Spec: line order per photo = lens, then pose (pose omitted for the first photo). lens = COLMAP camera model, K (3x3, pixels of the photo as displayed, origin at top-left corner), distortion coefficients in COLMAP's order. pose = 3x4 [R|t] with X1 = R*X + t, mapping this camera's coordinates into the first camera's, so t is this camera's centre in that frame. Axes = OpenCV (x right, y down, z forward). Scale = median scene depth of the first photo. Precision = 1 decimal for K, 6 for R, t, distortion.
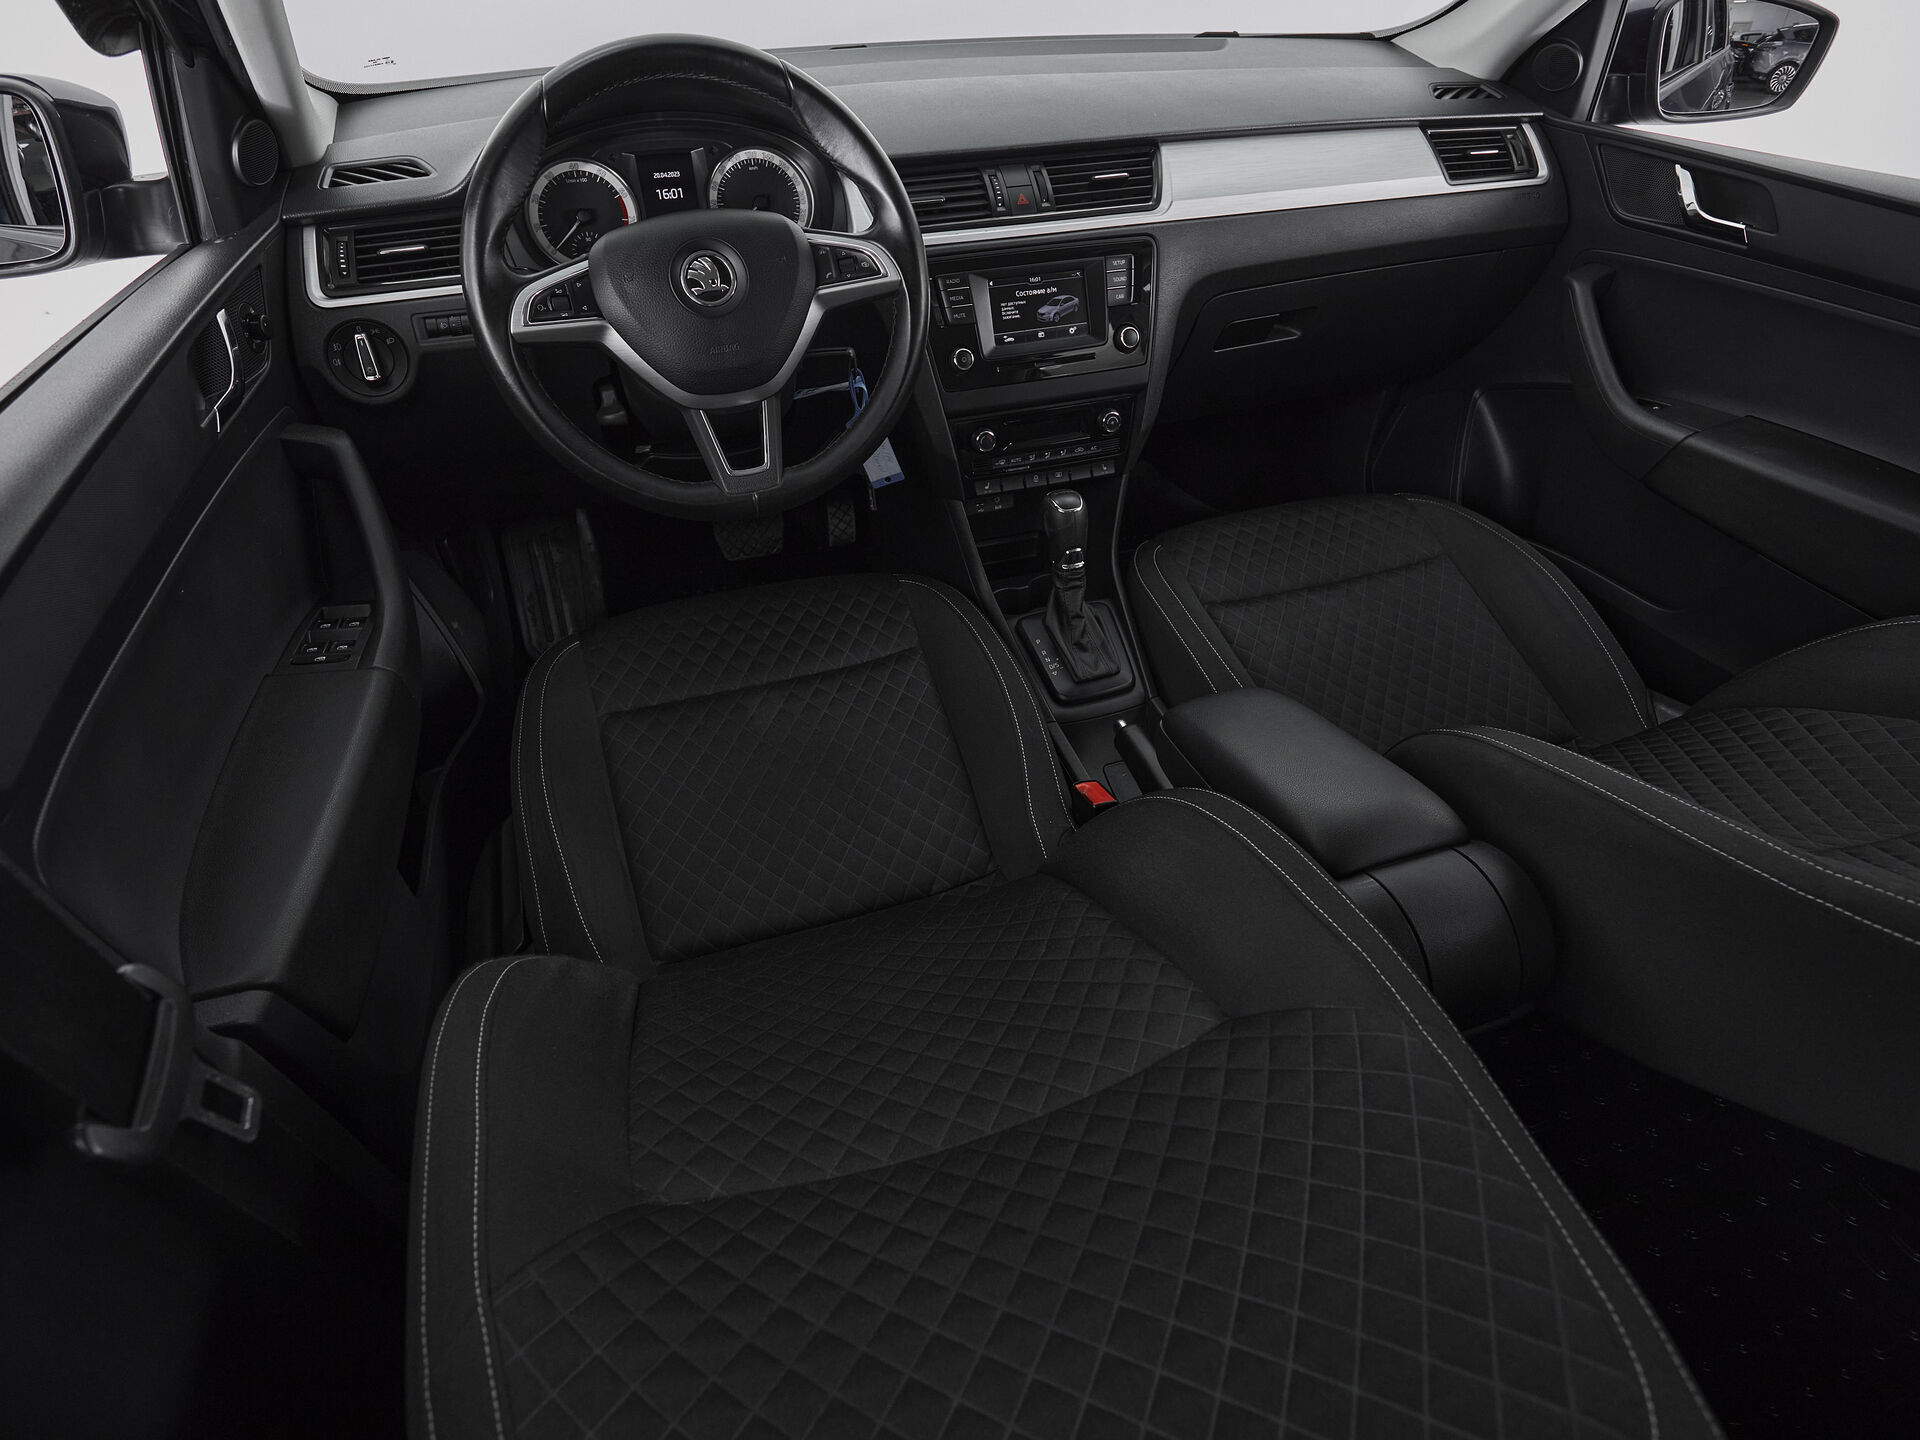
lens RADIAL K [[1061.4, 0, 968.3], [0, 1061.4, 724.3], [0, 0, 1]] dist [0.001248, -0.003710]
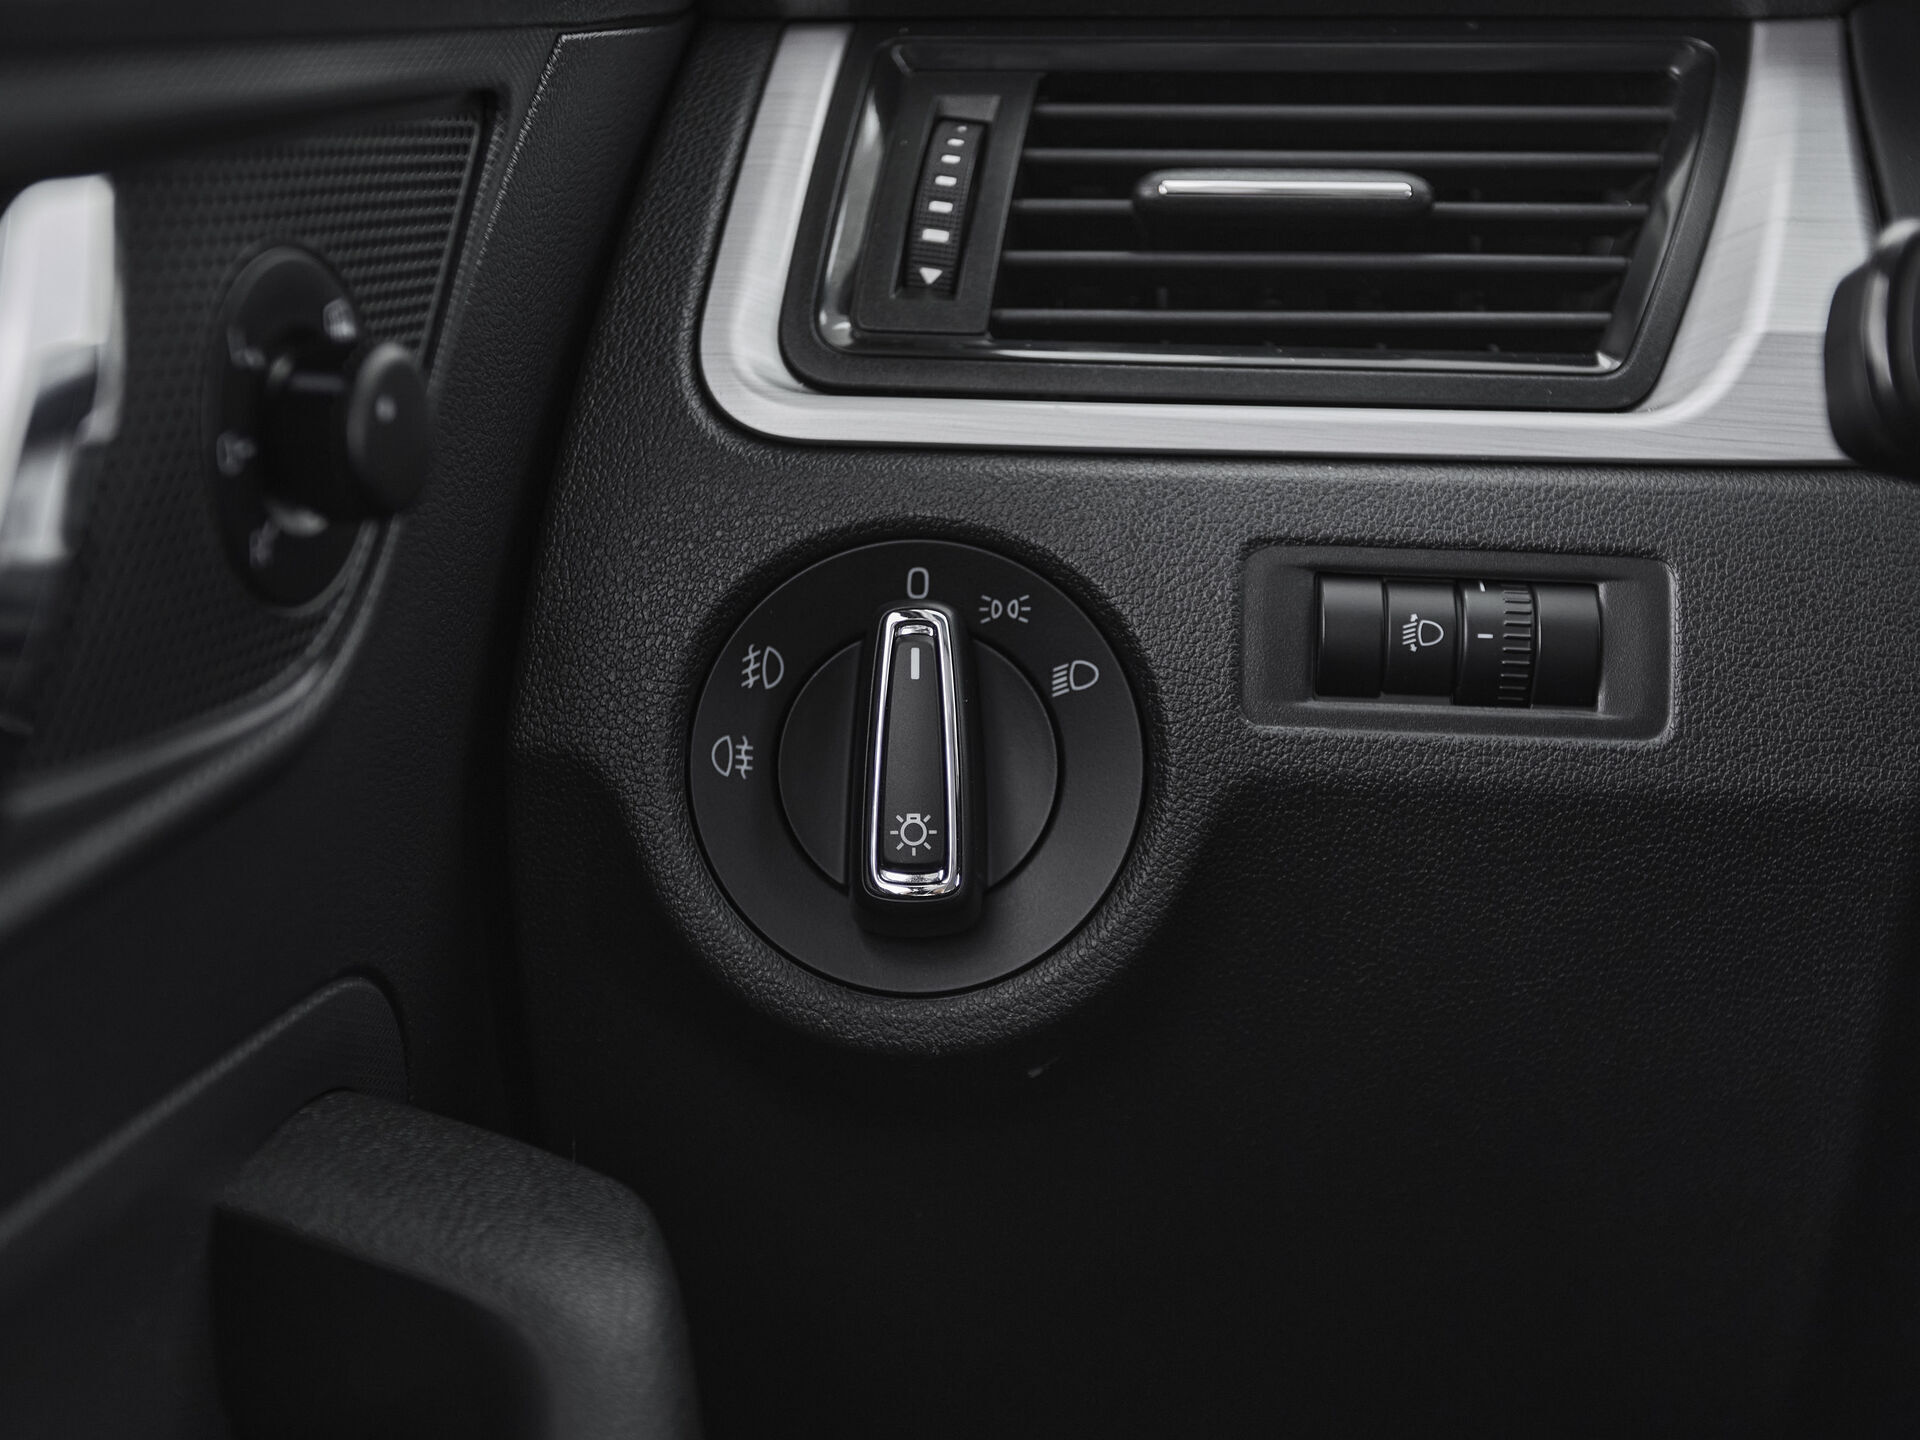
lens RADIAL K [[2642.9, 0, 959.5], [0, 2642.9, 729.5], [0, 0, 1]] dist [0.094712, 0.000000]
pose [[0.914644, 0.125716, -0.384216, -0.347334], [-0.266829, 0.901719, -0.340156, -0.184833], [0.303692, 0.413641, 0.858296, 0.563983]]
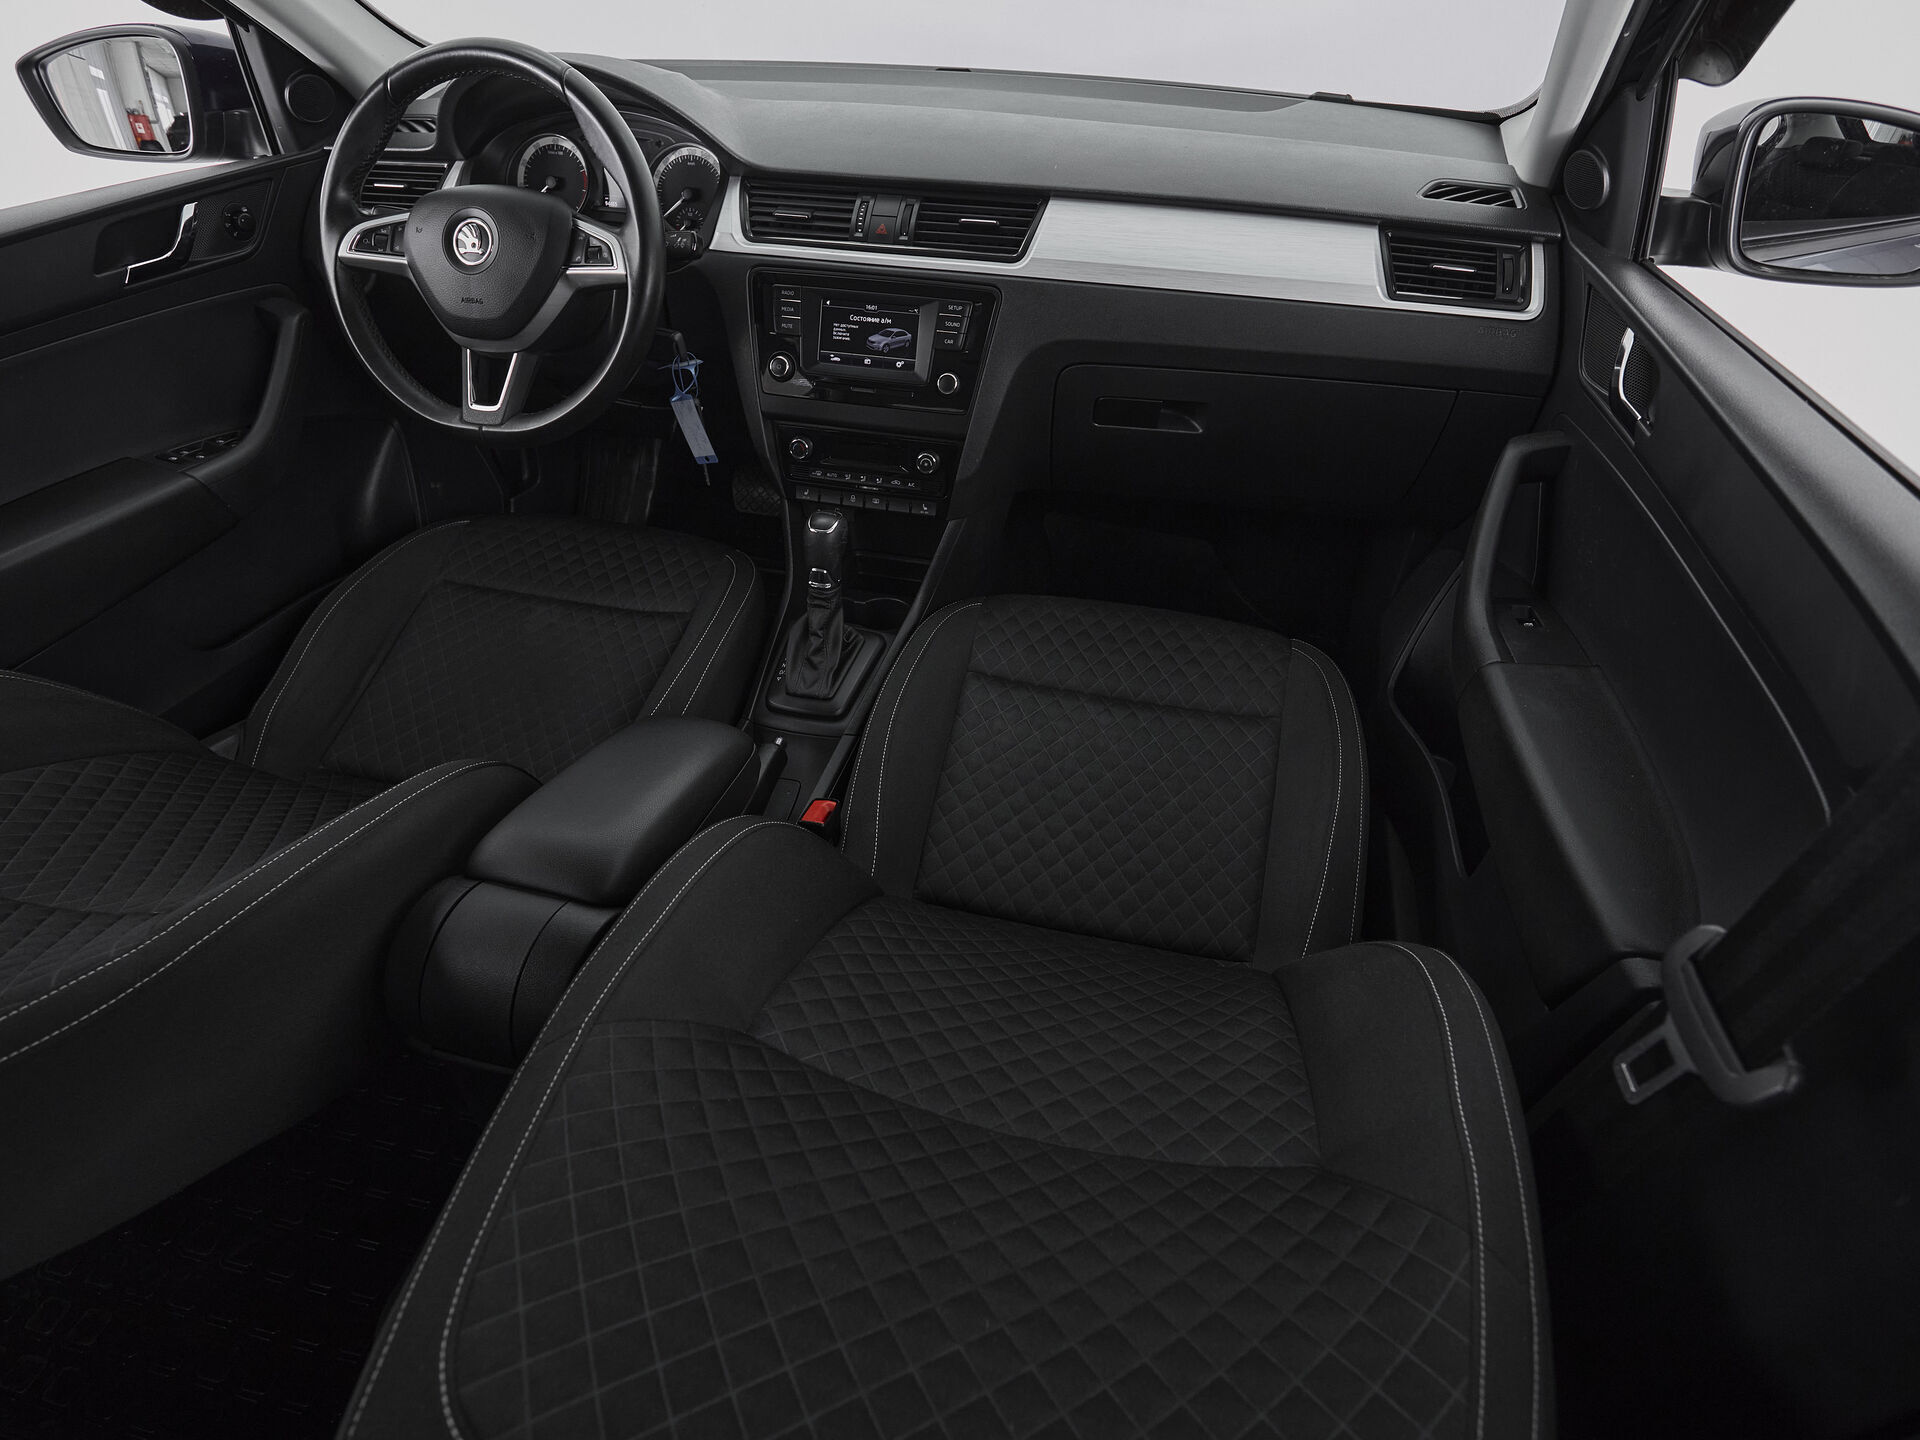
lens RADIAL K [[1061.4, 0, 955.2], [0, 1061.4, 725.4], [0, 0, 1]] dist [0.001248, -0.003710]
pose [[0.838821, 0.354158, -0.413464, 0.685783], [-0.355518, 0.931522, 0.076644, -0.149509], [0.412295, 0.082704, 0.907289, 0.138861]]
